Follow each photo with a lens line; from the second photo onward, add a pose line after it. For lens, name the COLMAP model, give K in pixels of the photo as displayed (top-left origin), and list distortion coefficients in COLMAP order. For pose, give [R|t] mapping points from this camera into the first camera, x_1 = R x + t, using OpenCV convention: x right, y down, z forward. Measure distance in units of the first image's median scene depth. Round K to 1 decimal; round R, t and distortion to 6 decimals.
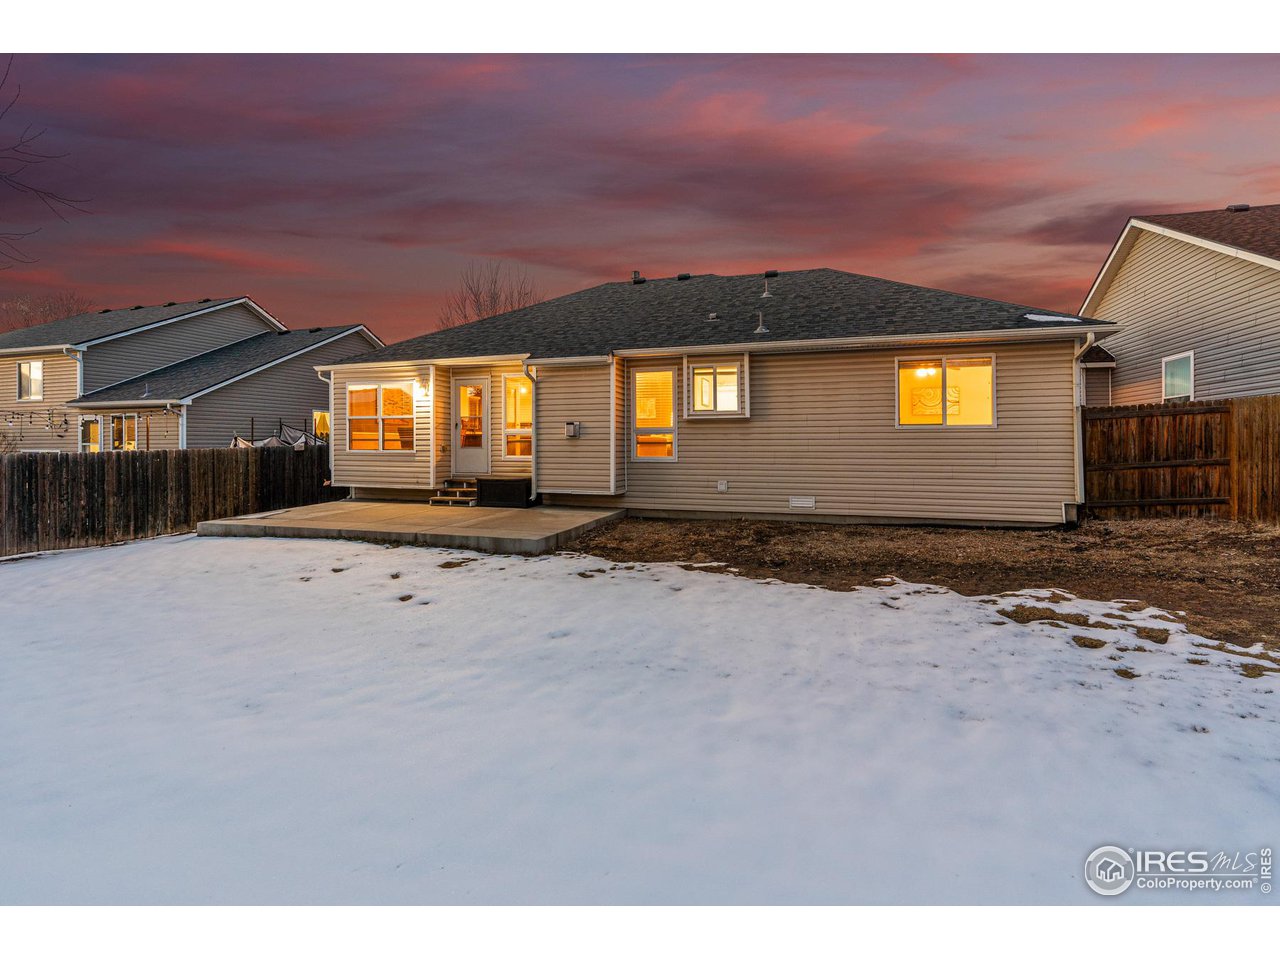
lens RADIAL K [[601.5, 0, 627.2], [0, 601.5, 447.0], [0, 0, 1]] dist [-0.007648, 0.002155]
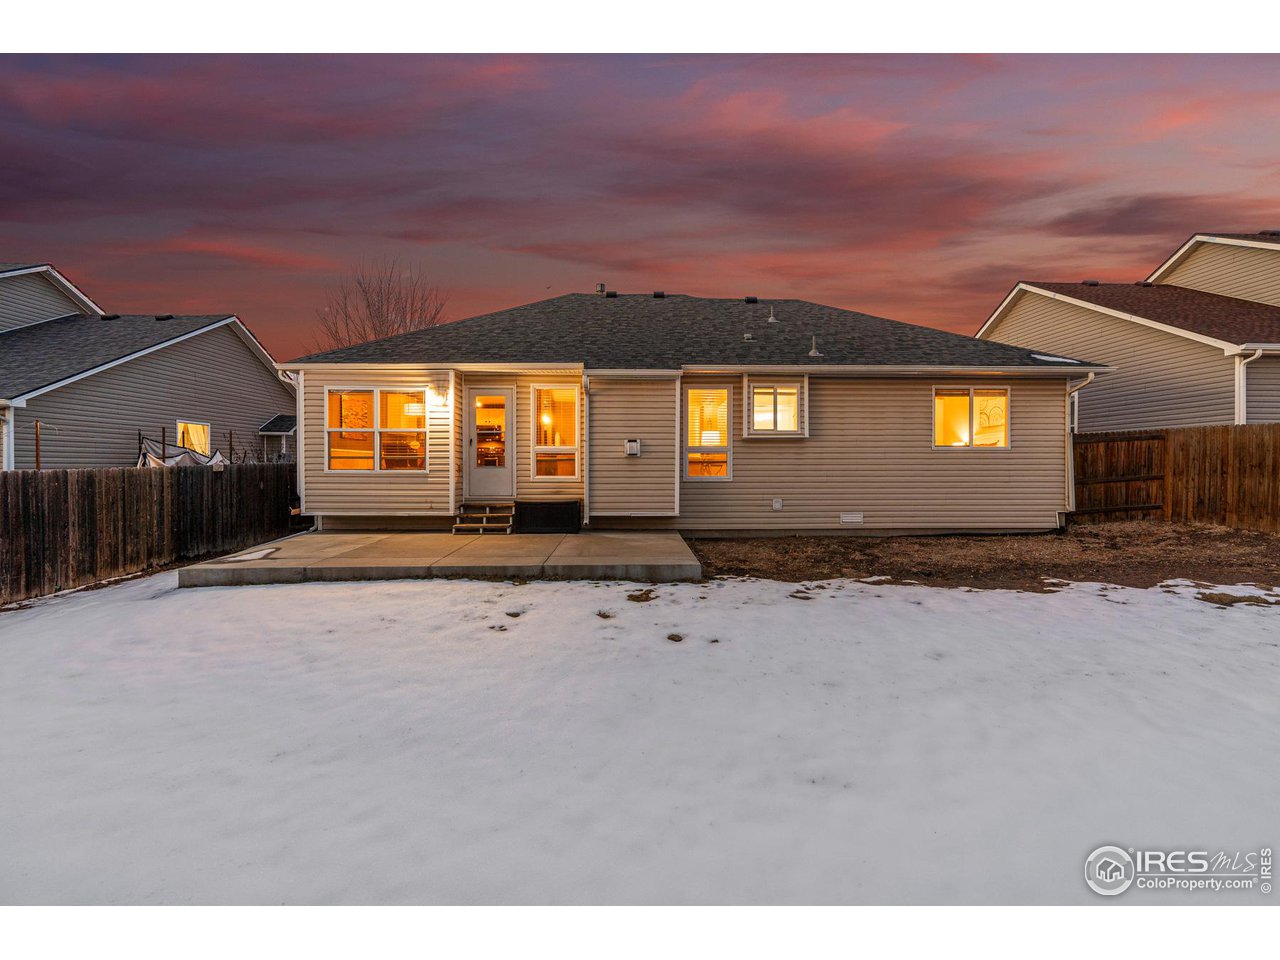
lens RADIAL K [[601.5, 0, 630.1], [0, 601.5, 478.5], [0, 0, 1]] dist [-0.007648, 0.002155]
pose [[0.941177, -0.005792, 0.337863, -0.388440], [0.001176, 0.999903, 0.013866, 0.006186], [-0.337911, -0.012653, 0.941093, 0.115261]]
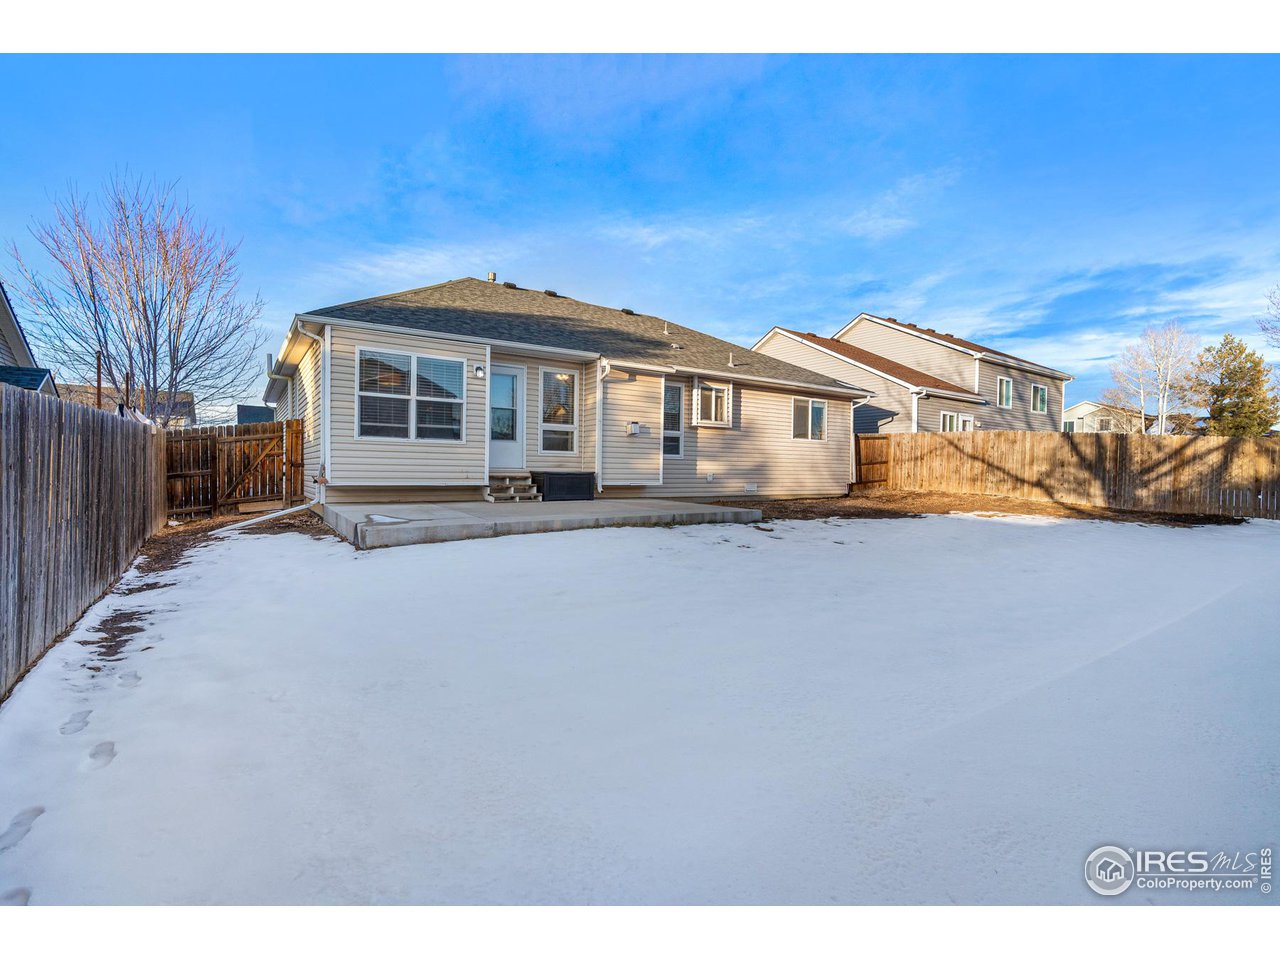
lens RADIAL K [[601.5, 0, 636.5], [0, 601.5, 497.8], [0, 0, 1]] dist [-0.007648, 0.002155]
pose [[0.598754, -0.027963, 0.800444, -0.936765], [-0.008780, 0.999101, 0.041470, 0.051322], [-0.800885, -0.031858, 0.597971, 0.301019]]
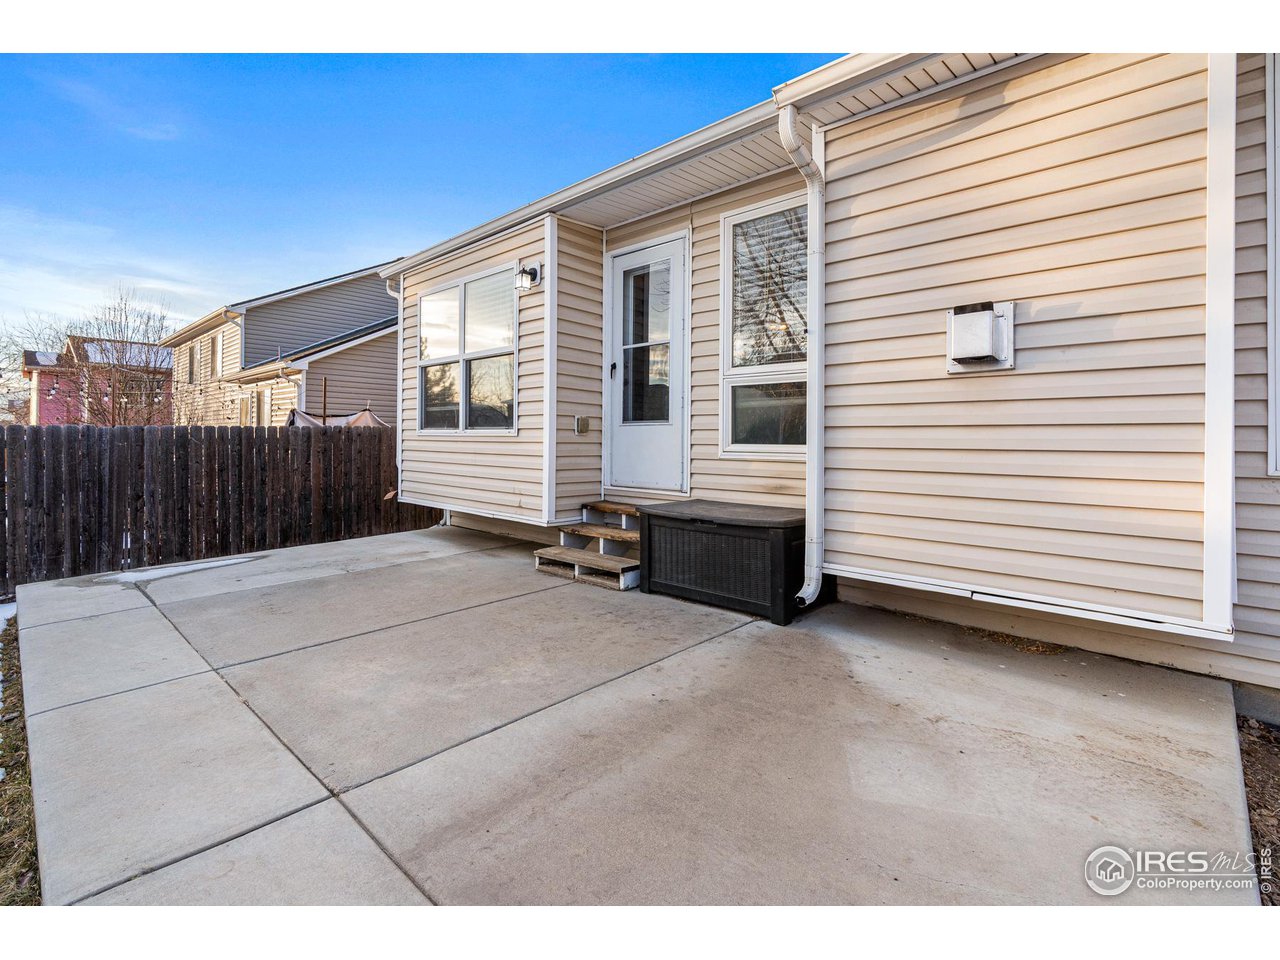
lens RADIAL K [[601.5, 0, 635.0], [0, 601.5, 437.8], [0, 0, 1]] dist [-0.007648, 0.002155]
pose [[0.911689, 0.007318, -0.410816, -0.111682], [-0.012899, 0.999858, -0.010814, 0.015837], [0.410678, 0.015159, 0.911654, 0.684678]]
